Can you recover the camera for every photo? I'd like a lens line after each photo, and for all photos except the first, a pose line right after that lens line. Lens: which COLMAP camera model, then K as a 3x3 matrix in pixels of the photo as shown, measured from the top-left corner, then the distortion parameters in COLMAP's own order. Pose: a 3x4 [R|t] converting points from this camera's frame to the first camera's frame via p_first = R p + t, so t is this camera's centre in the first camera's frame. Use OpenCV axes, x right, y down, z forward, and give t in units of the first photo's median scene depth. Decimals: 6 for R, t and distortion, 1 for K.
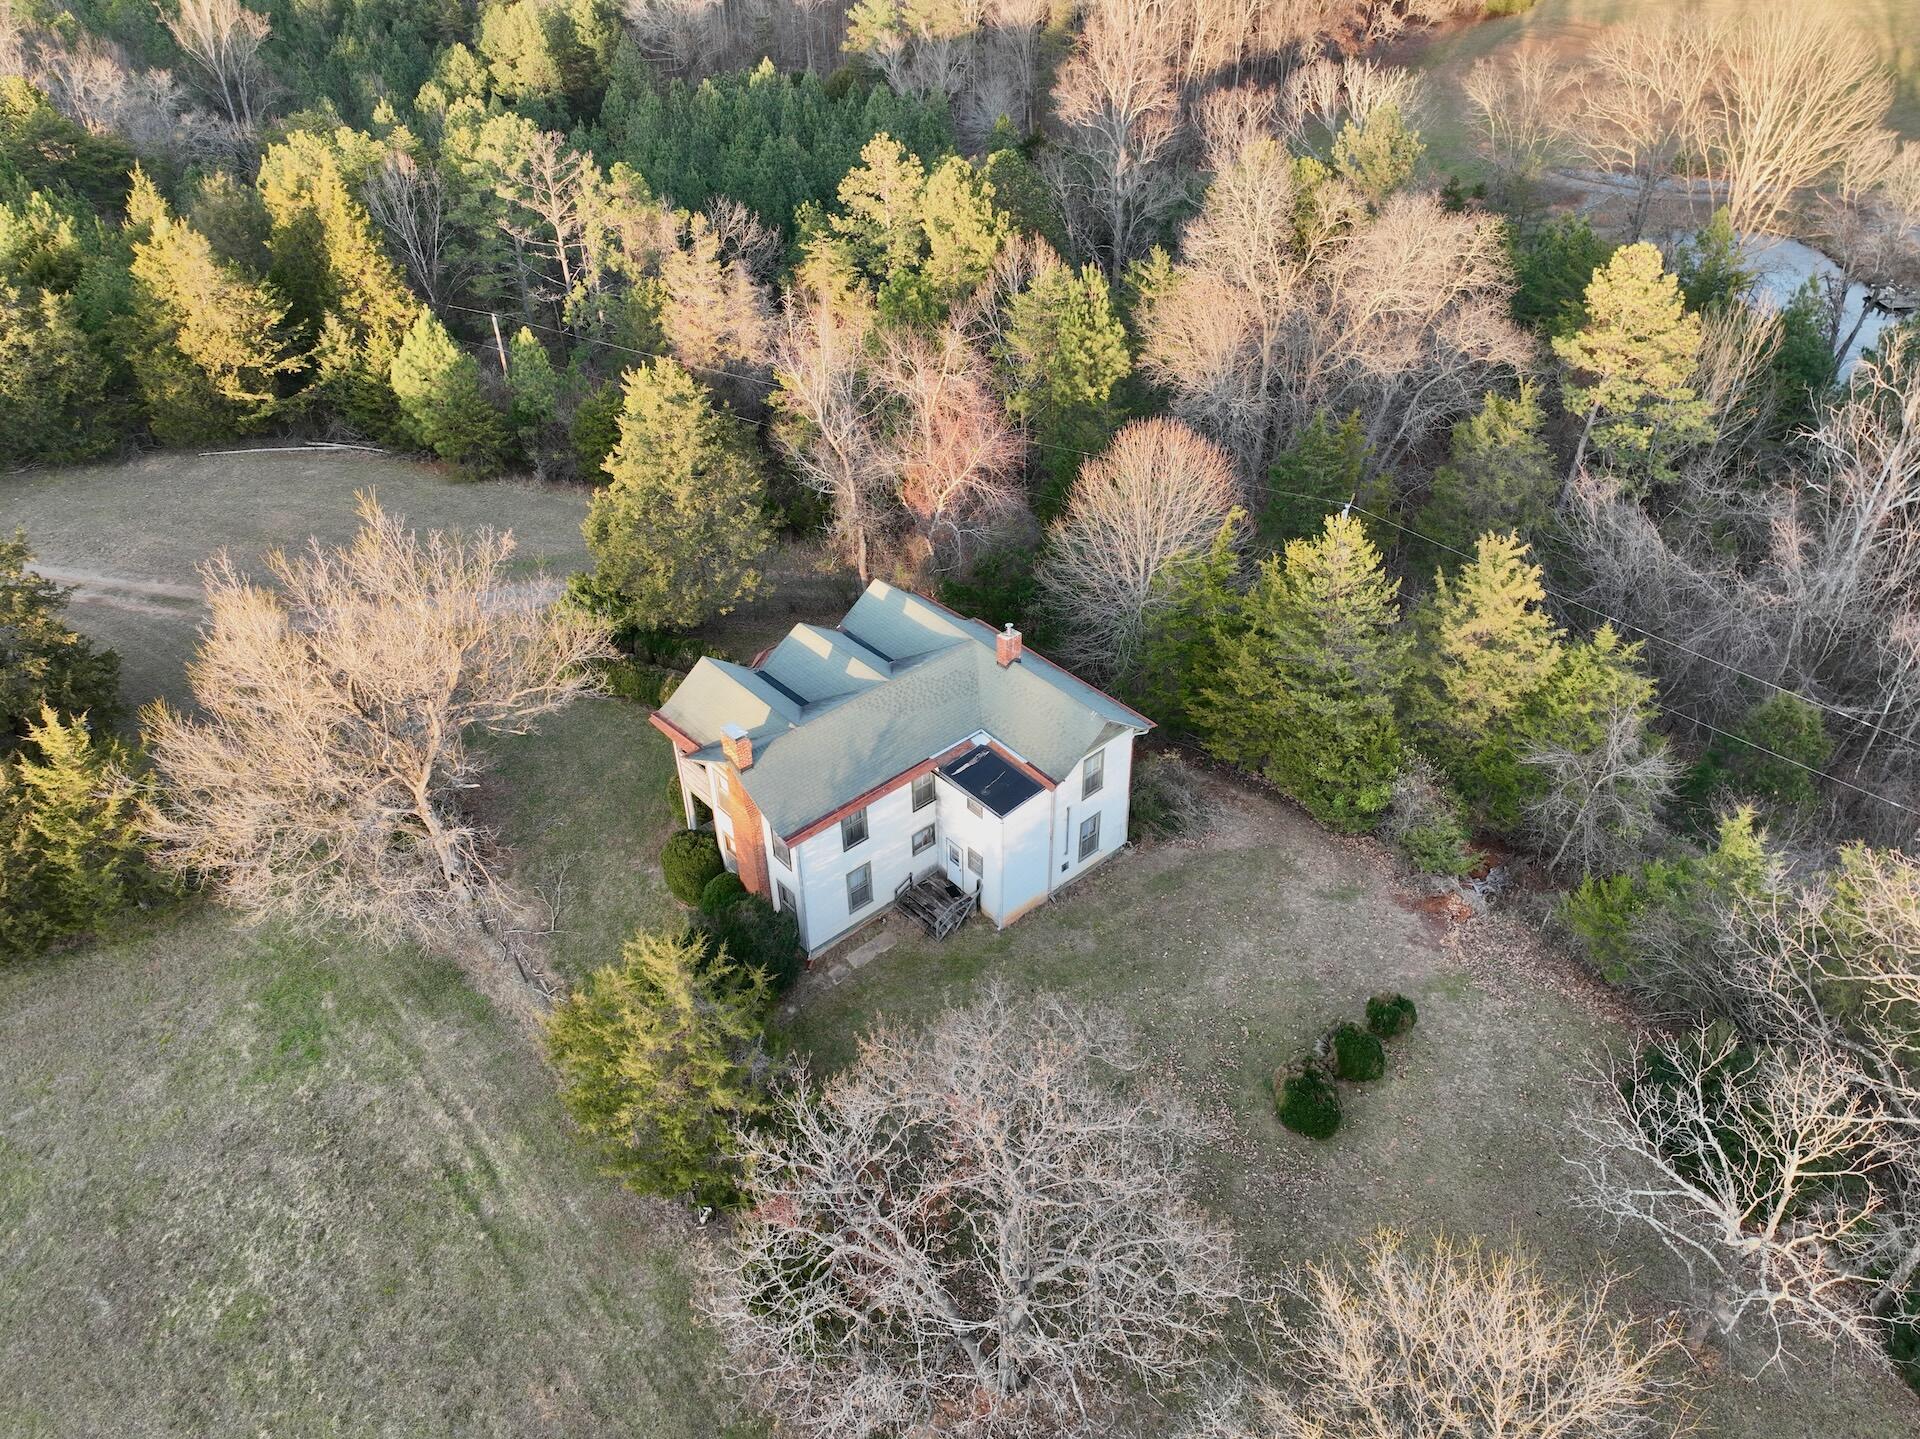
lens RADIAL K [[1355.8, 0, 965.9], [0, 1355.8, 722.6], [0, 0, 1]] dist [-0.001449, 0.018996]
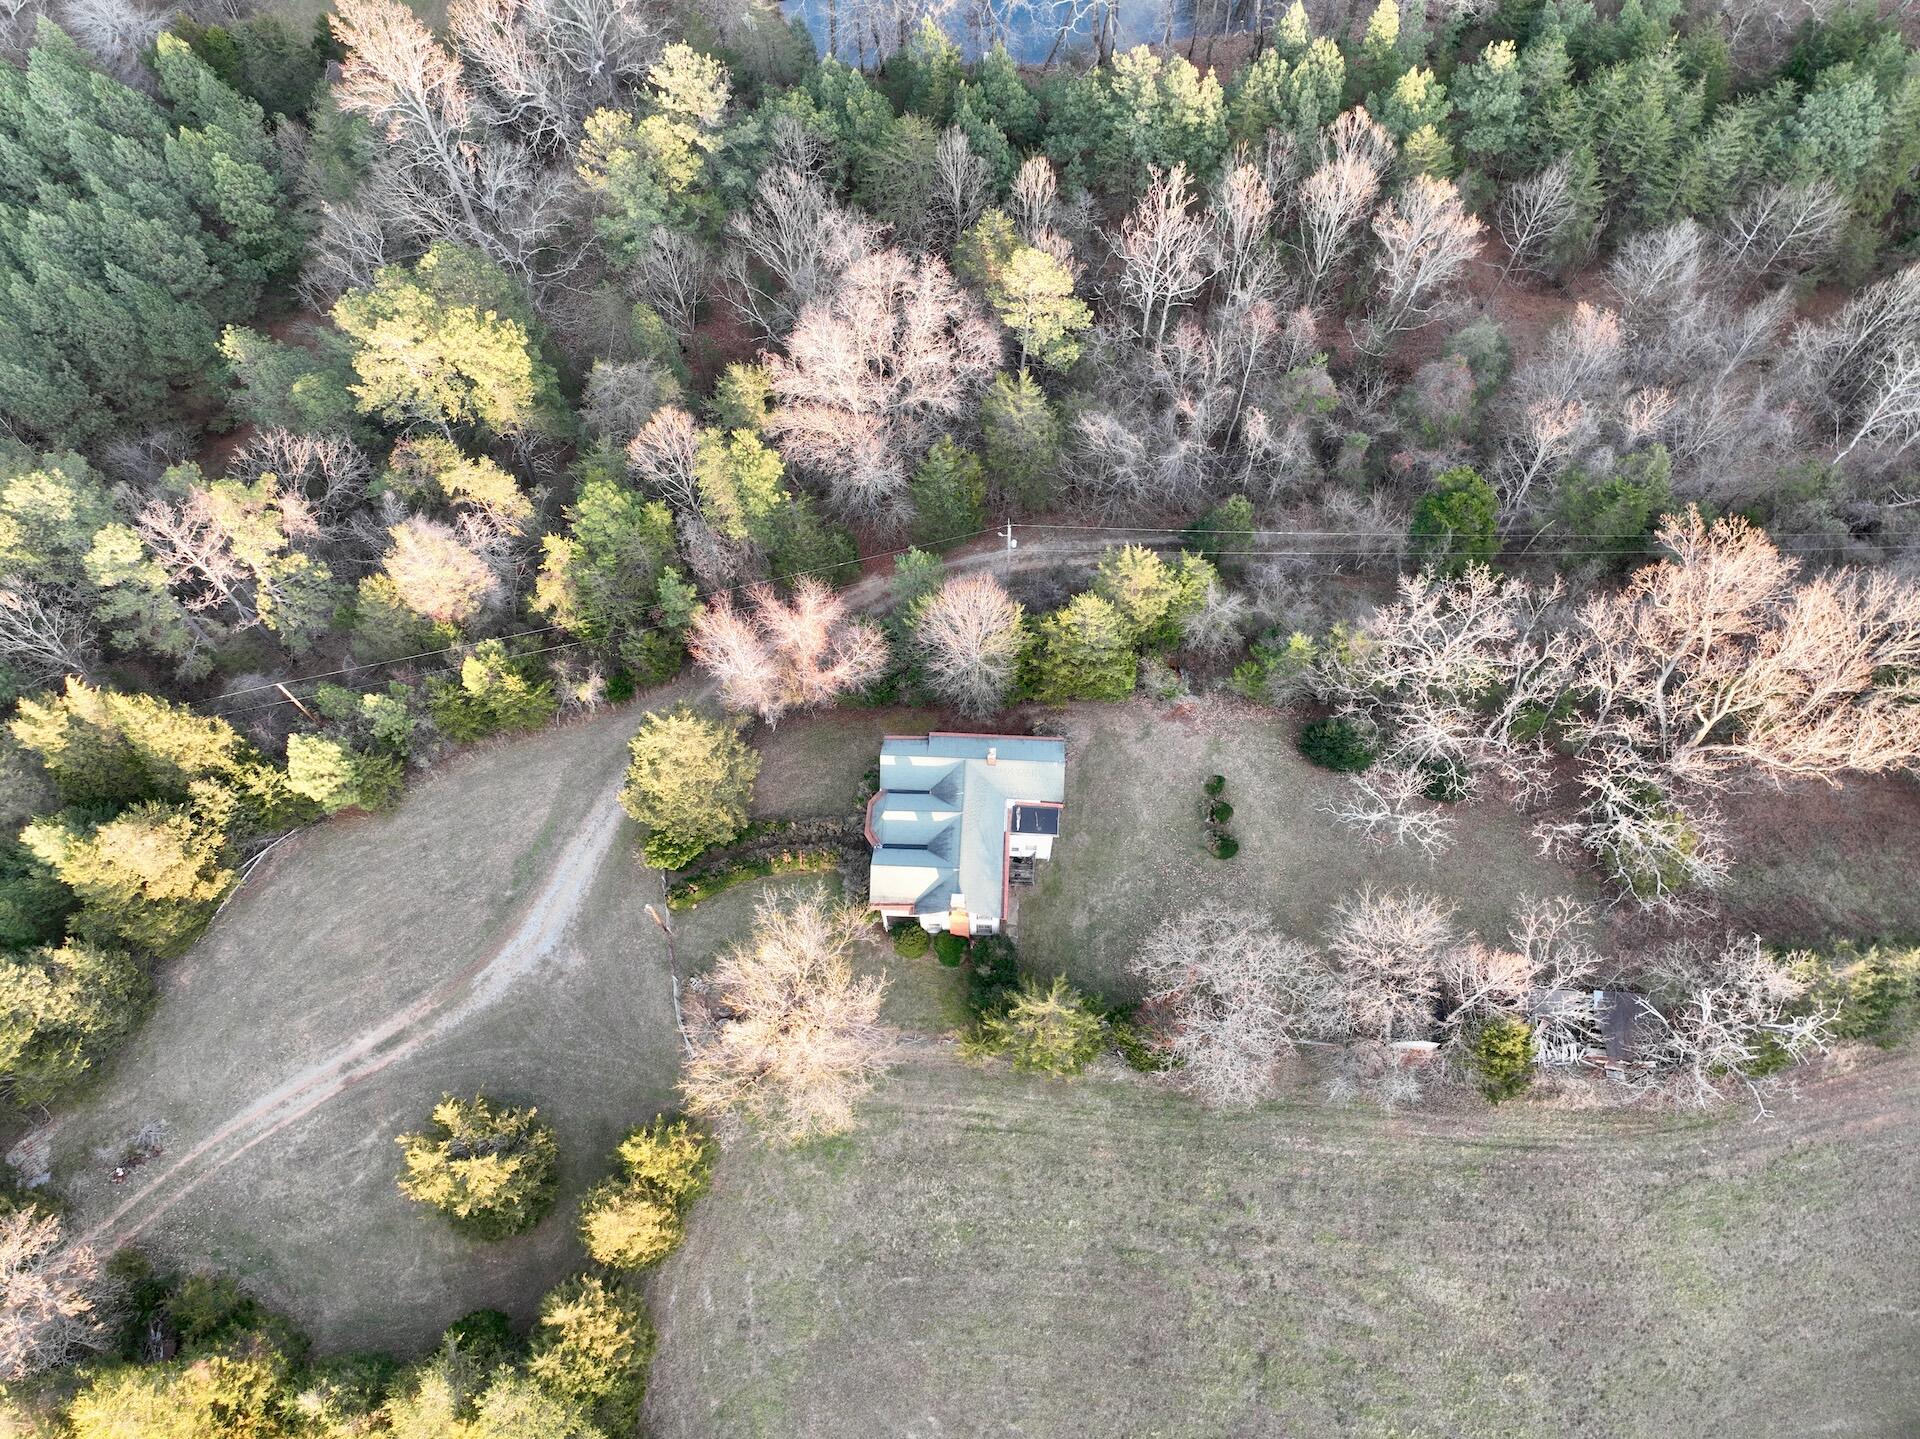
lens RADIAL K [[1355.8, 0, 959.5], [0, 1355.8, 718.6], [0, 0, 1]] dist [-0.001449, 0.018996]
pose [[0.700053, -0.638127, 0.320498, -0.569552], [0.441206, 0.739424, 0.508518, -1.070563], [-0.561483, -0.214584, 0.799181, -0.485689]]
